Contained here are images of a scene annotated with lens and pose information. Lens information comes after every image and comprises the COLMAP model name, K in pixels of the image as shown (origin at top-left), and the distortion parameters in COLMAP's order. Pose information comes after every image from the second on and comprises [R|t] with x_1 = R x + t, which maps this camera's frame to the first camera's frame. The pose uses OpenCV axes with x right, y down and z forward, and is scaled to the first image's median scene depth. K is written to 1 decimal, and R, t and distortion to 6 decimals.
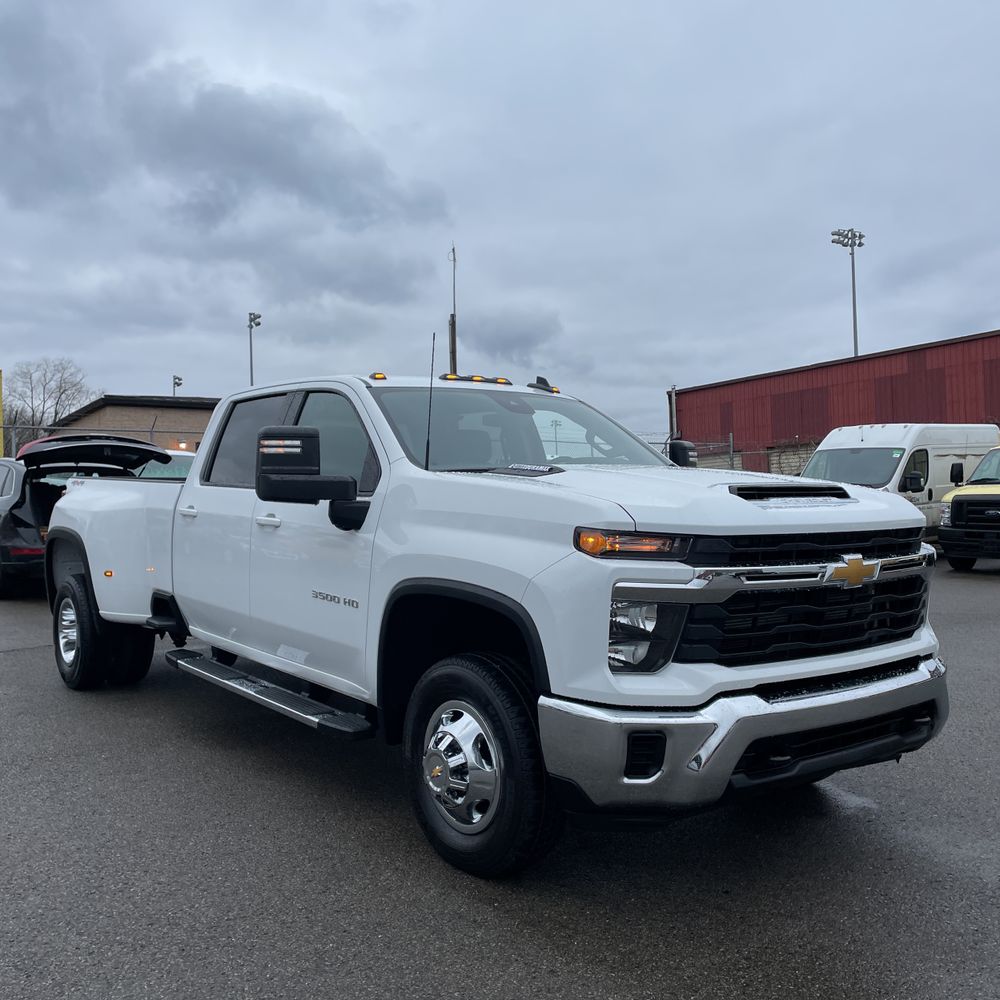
lens RADIAL K [[993.0, 0, 500.0], [0, 993.0, 500.0], [0, 0, 1]] dist [0.101135, -0.150834]
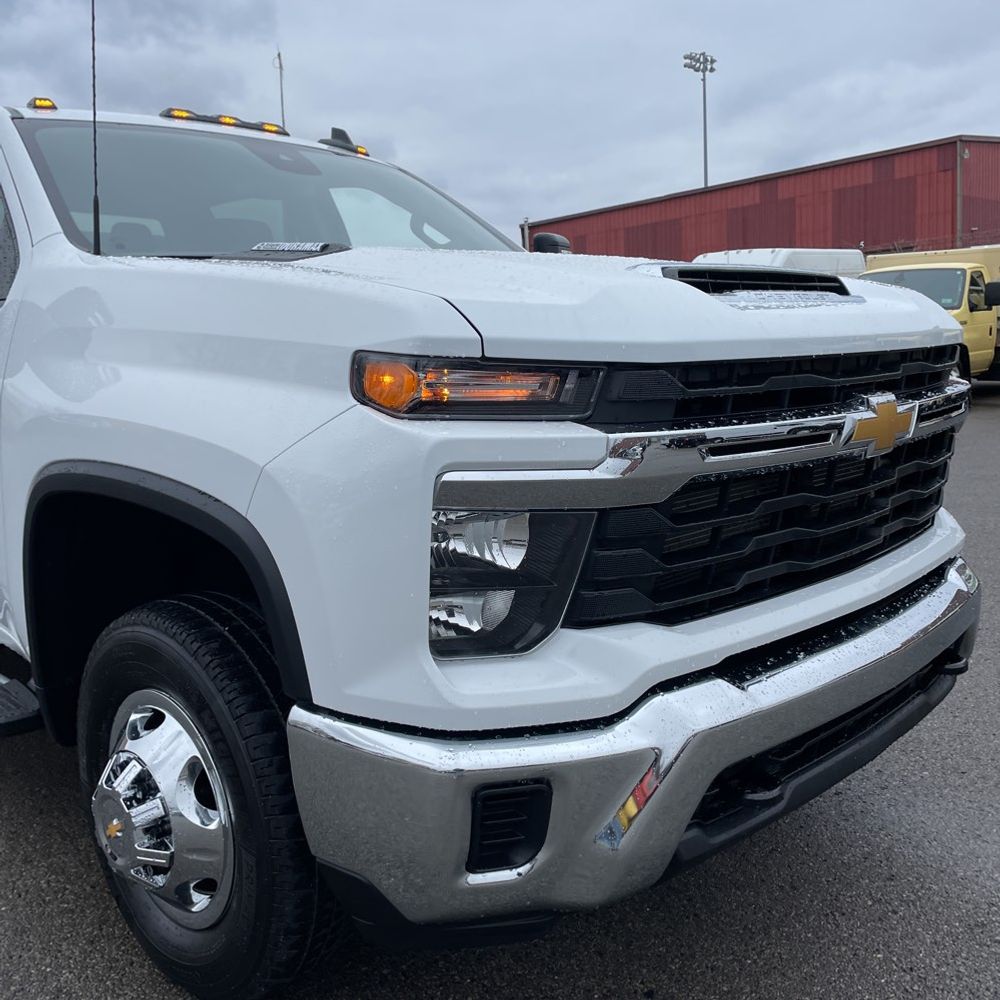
lens RADIAL K [[993.0, 0, 500.0], [0, 993.0, 500.0], [0, 0, 1]] dist [0.101135, -0.150834]
pose [[0.989261, -0.038698, 0.140941, 0.069477], [0.016251, 0.987455, 0.157064, 0.021867], [-0.145251, -0.153086, 0.977480, 0.487519]]
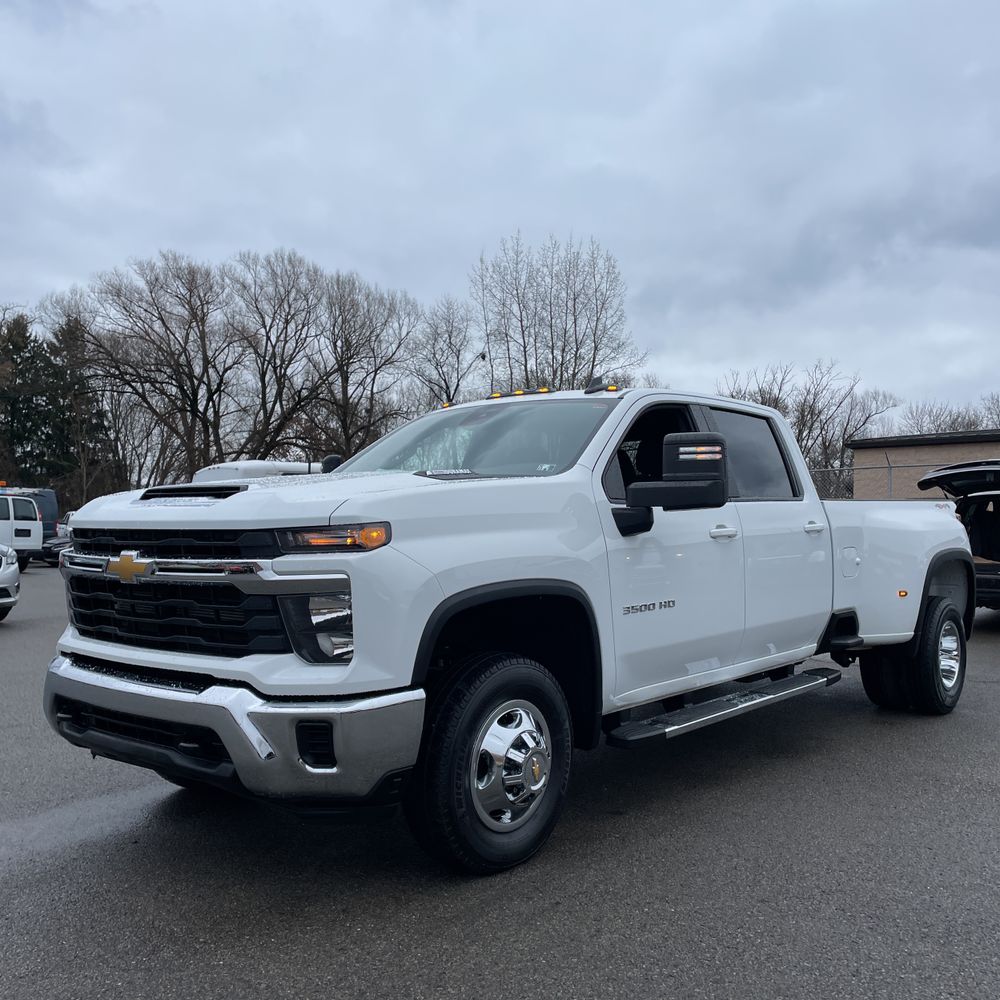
lens RADIAL K [[989.9, 0, 502.0], [0, 989.9, 516.4], [0, 0, 1]] dist [0.124654, -0.170869]
pose [[0.211502, -0.004222, -0.977368, 1.429085], [-0.019417, 0.999775, -0.008521, 0.019626], [0.977185, 0.020779, 0.211373, 1.142636]]
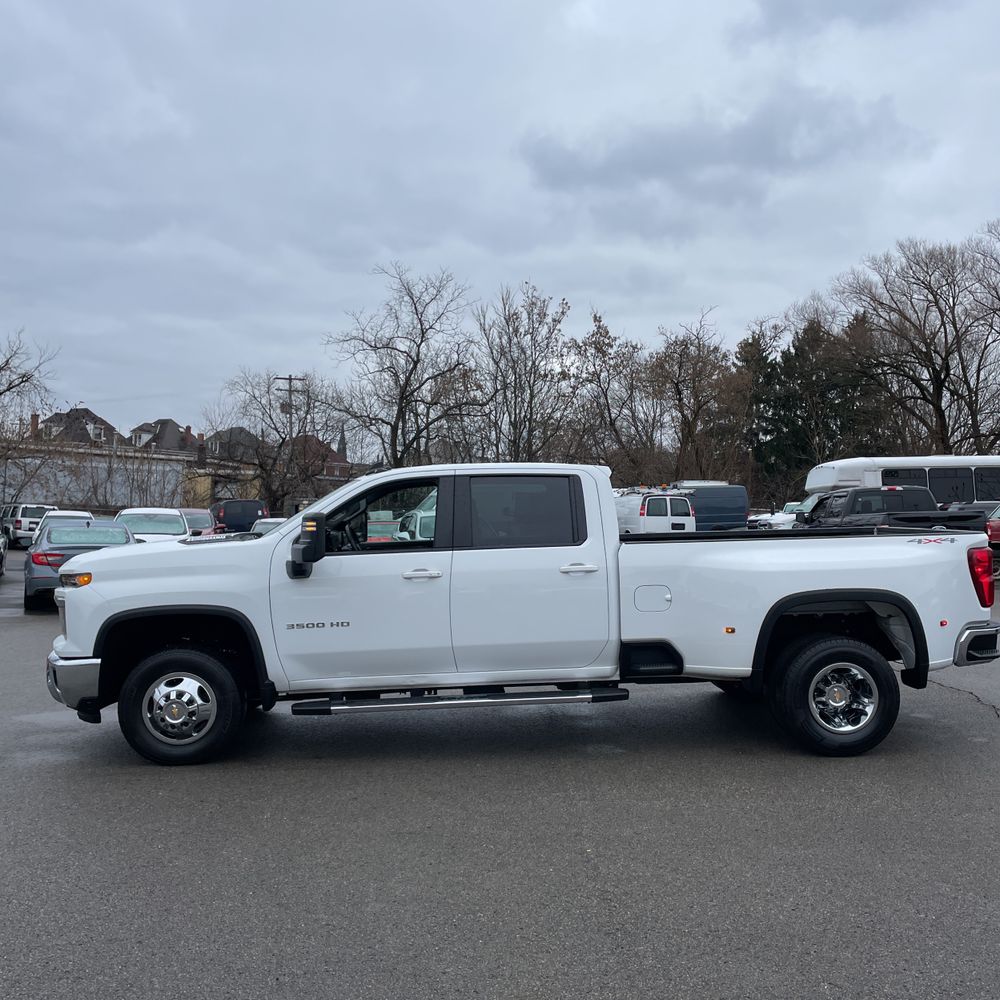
lens RADIAL K [[996.2, 0, 521.8], [0, 996.2, 500.1], [0, 0, 1]] dist [0.076537, -0.095371]
pose [[-0.529734, 0.001146, -0.848163, 1.660272], [-0.003359, 0.999988, 0.003449, -0.125896], [0.848157, 0.004676, -0.529724, 2.905345]]
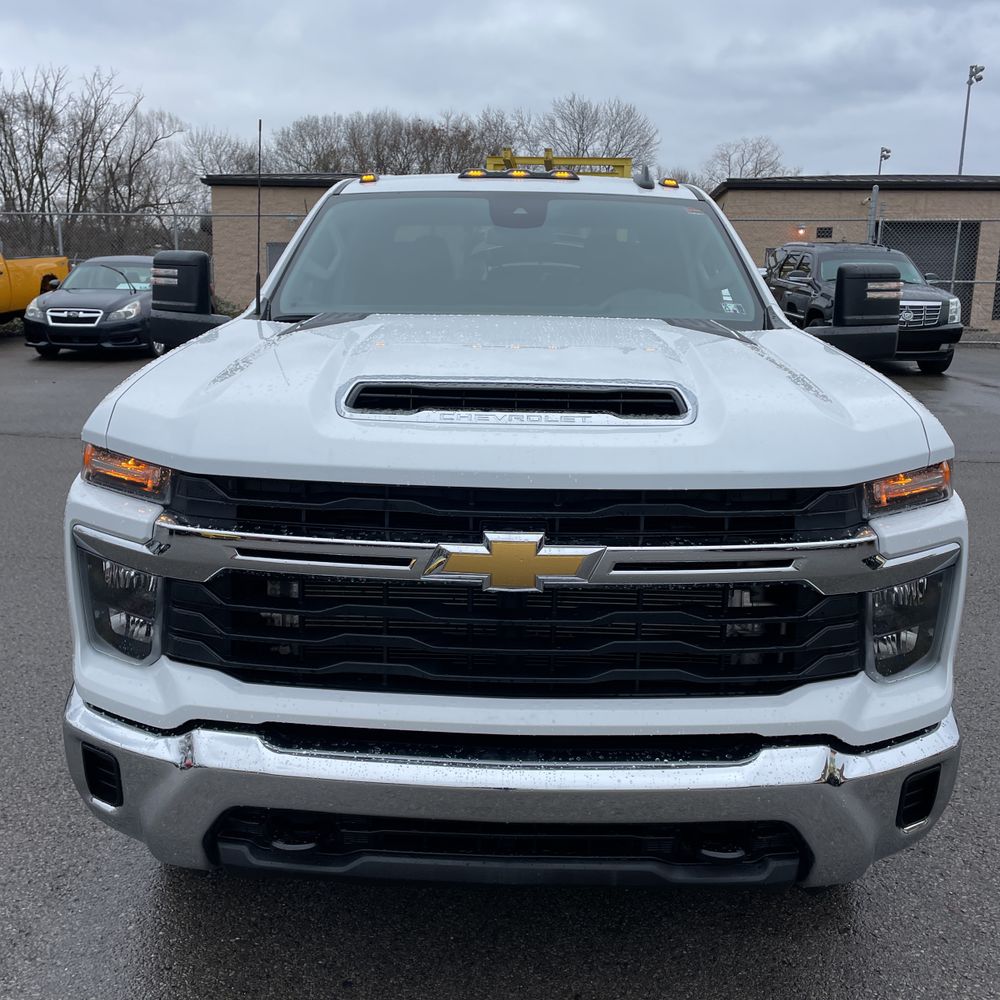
lens RADIAL K [[989.9, 0, 502.0], [0, 989.9, 516.4], [0, 0, 1]] dist [0.124654, -0.170869]
pose [[0.785740, 0.165646, -0.595965, 0.650402], [-0.027738, 0.971943, 0.233576, -0.075581], [0.617935, -0.166999, 0.768289, 0.587466]]
